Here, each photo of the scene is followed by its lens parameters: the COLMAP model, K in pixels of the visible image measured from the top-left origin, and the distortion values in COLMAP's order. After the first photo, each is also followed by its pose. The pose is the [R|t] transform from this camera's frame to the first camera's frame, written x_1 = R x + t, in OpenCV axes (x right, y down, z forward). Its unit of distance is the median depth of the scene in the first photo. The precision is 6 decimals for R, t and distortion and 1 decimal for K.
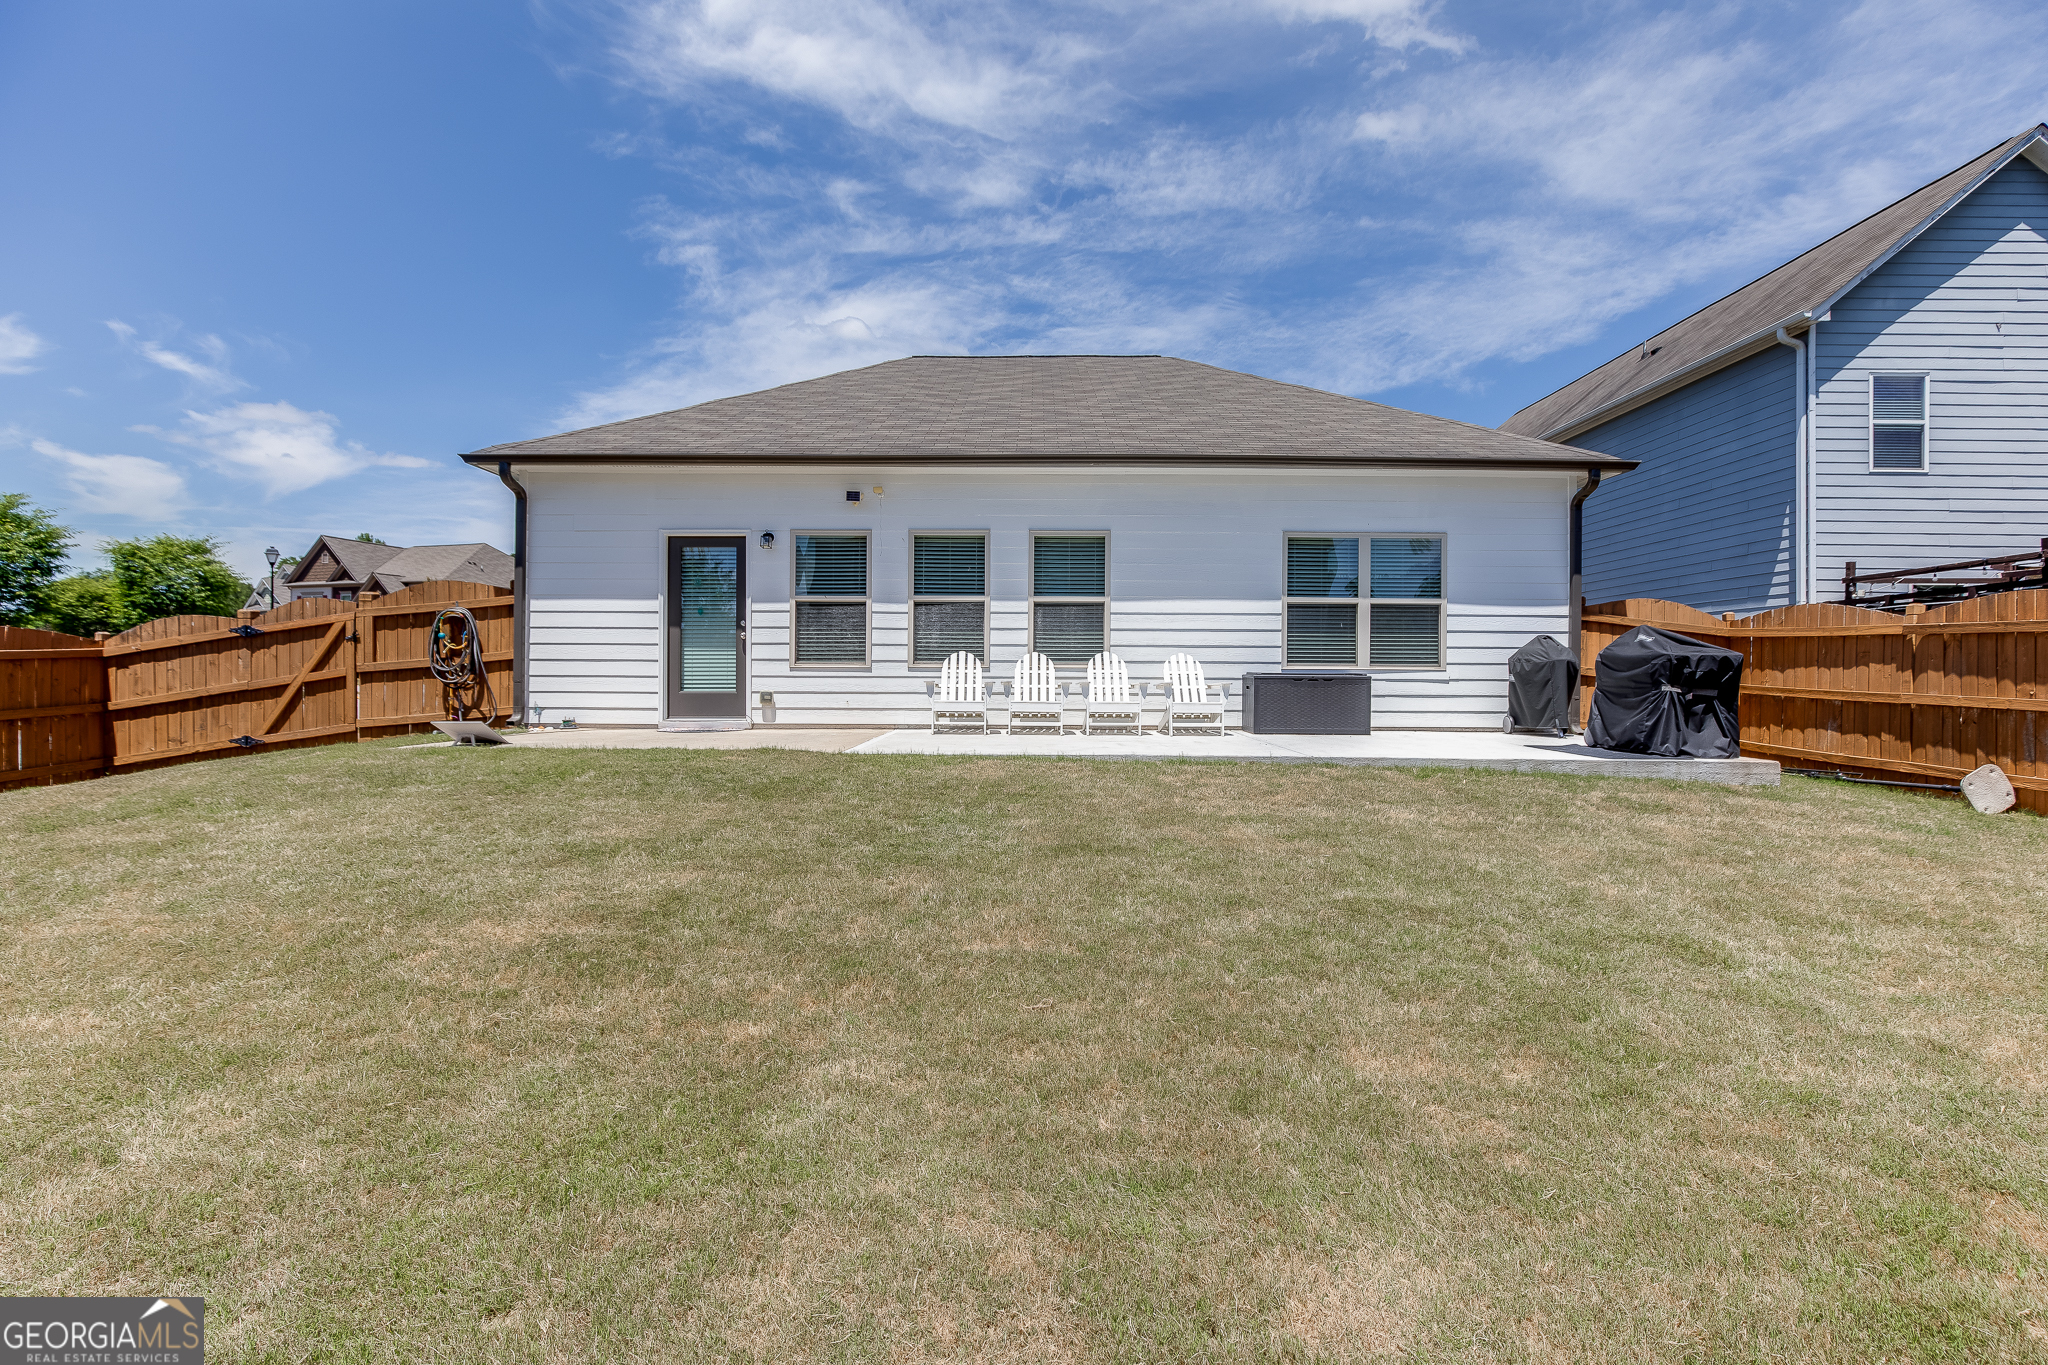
lens RADIAL K [[926.9, 0, 1030.9], [0, 926.9, 685.2], [0, 0, 1]] dist [-0.022464, 0.007979]
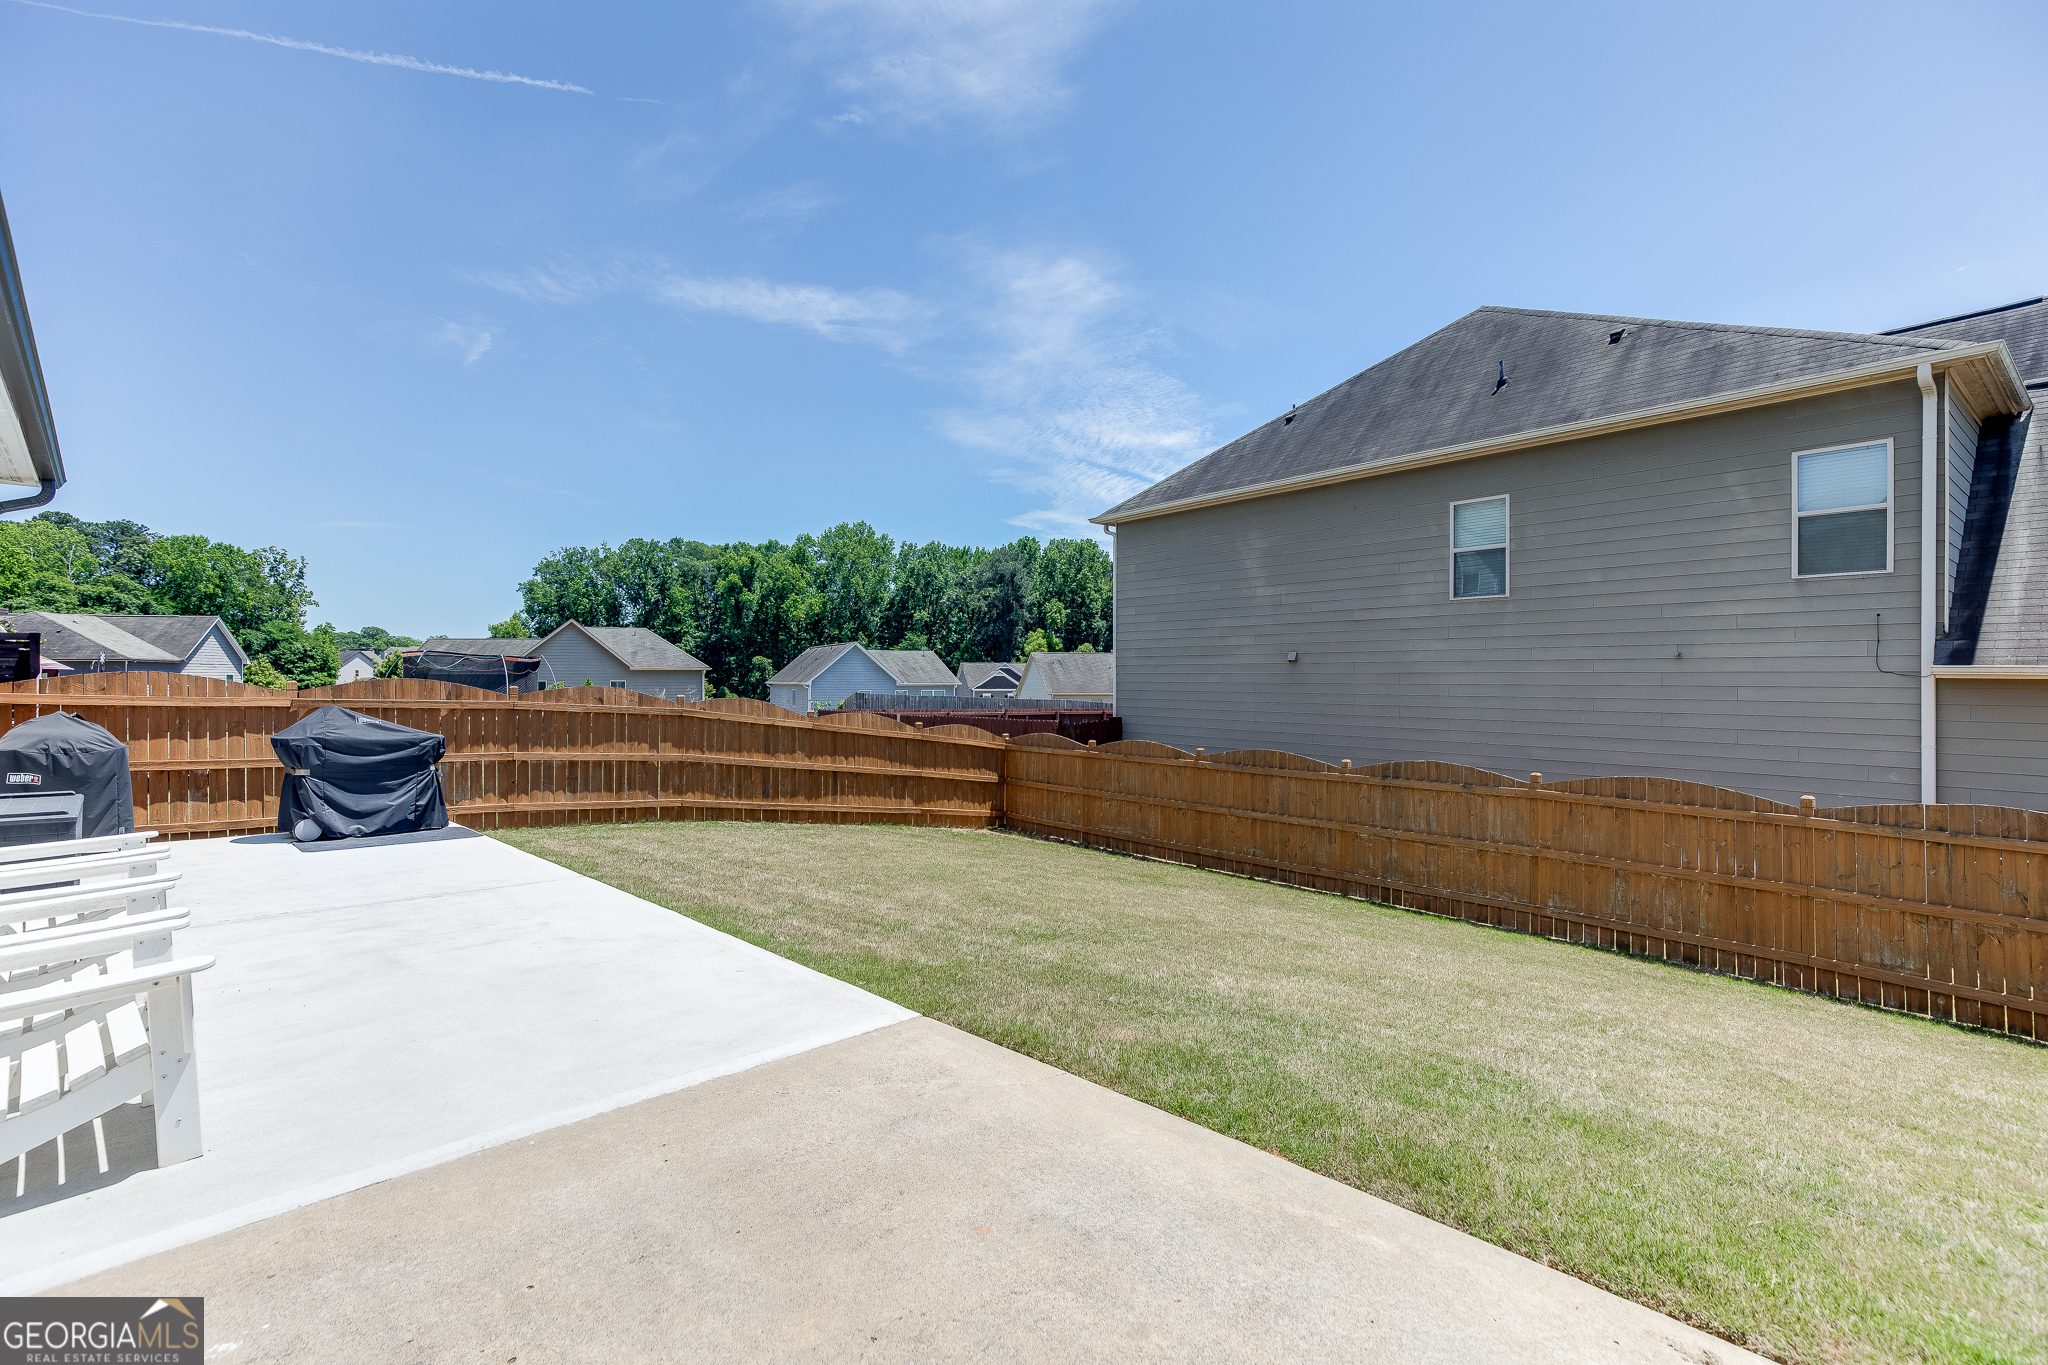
lens RADIAL K [[926.9, 0, 1035.2], [0, 926.9, 672.5], [0, 0, 1]] dist [-0.022464, 0.007979]
pose [[-0.715993, -0.003343, 0.698100, -0.431436], [-0.002862, 0.999994, 0.001853, -0.083248], [-0.698102, -0.000672, -0.715998, 0.924586]]
